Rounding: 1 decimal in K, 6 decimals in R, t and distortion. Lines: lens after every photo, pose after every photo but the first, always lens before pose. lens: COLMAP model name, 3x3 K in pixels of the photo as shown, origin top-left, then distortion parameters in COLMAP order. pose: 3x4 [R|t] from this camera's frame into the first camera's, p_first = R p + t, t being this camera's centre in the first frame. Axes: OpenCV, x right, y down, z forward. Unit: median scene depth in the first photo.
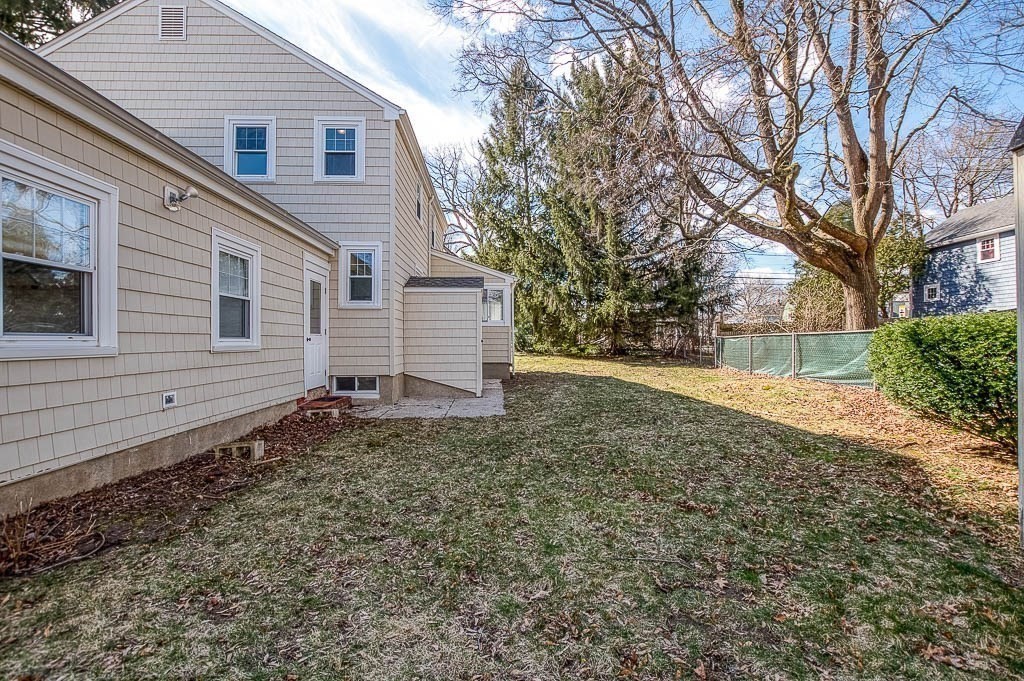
lens RADIAL K [[446.9, 0, 521.1], [0, 446.9, 337.5], [0, 0, 1]] dist [-0.037388, 0.012047]
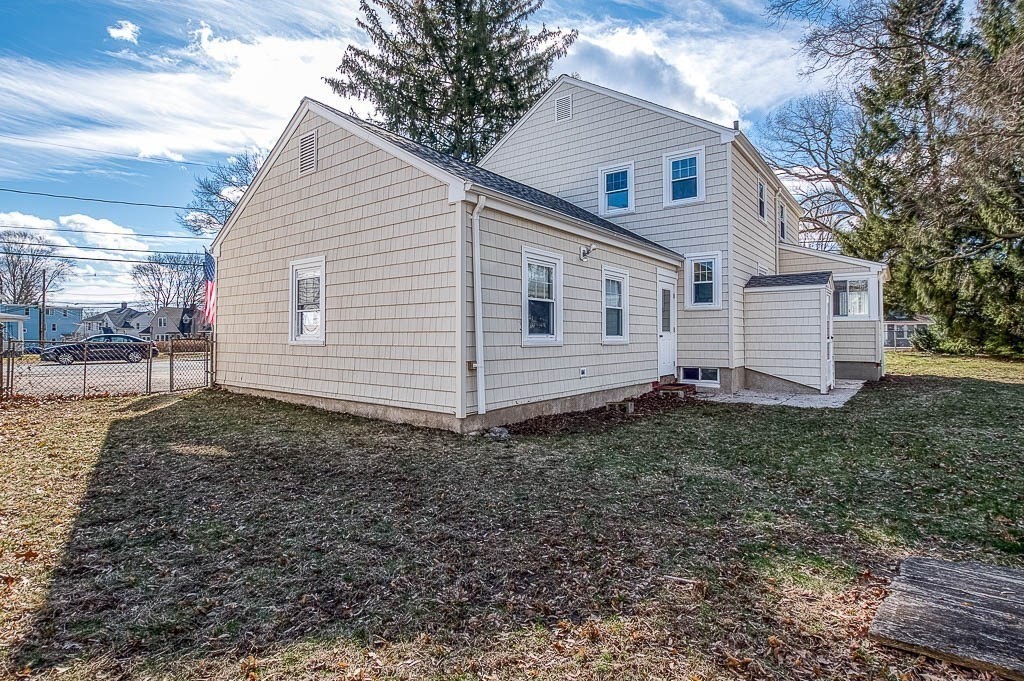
lens RADIAL K [[446.9, 0, 521.1], [0, 446.9, 337.5], [0, 0, 1]] dist [-0.037388, 0.012047]
pose [[0.731906, 0.000536, -0.681406, 0.081793], [0.005067, 0.999968, 0.006229, -0.001726], [0.681387, -0.008012, 0.731880, -0.175611]]
